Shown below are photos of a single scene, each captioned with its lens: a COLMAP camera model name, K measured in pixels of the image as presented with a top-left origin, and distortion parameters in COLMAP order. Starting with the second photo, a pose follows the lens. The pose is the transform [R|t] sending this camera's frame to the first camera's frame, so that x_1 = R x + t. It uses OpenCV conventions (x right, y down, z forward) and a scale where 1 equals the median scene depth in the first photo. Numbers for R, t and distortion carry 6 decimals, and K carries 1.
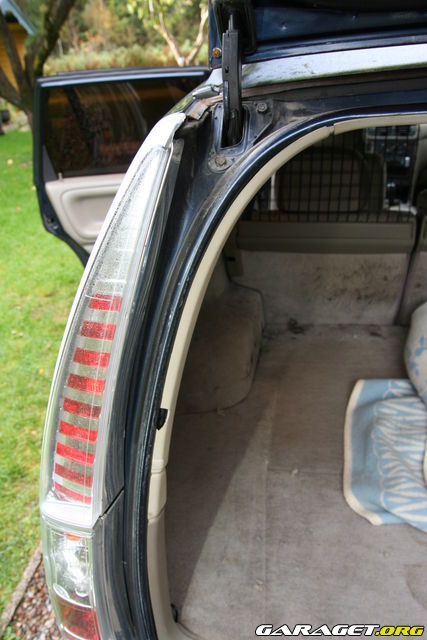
lens RADIAL K [[533.2, 0, 217.3], [0, 533.2, 323.1], [0, 0, 1]] dist [-0.097540, 0.016852]
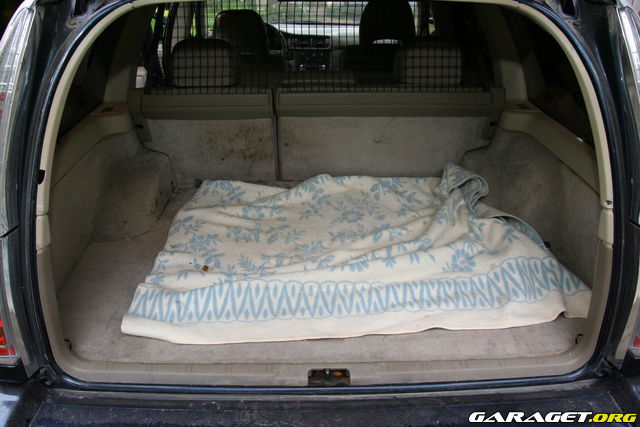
lens RADIAL K [[533.2, 0, 319.1], [0, 533.2, 210.2], [0, 0, 1]] dist [-0.097540, 0.016852]
pose [[0.973360, -0.027536, 0.227625, 0.154884], [0.041822, 0.997430, -0.058181, 0.175796], [-0.225438, 0.066150, 0.972009, -0.316849]]
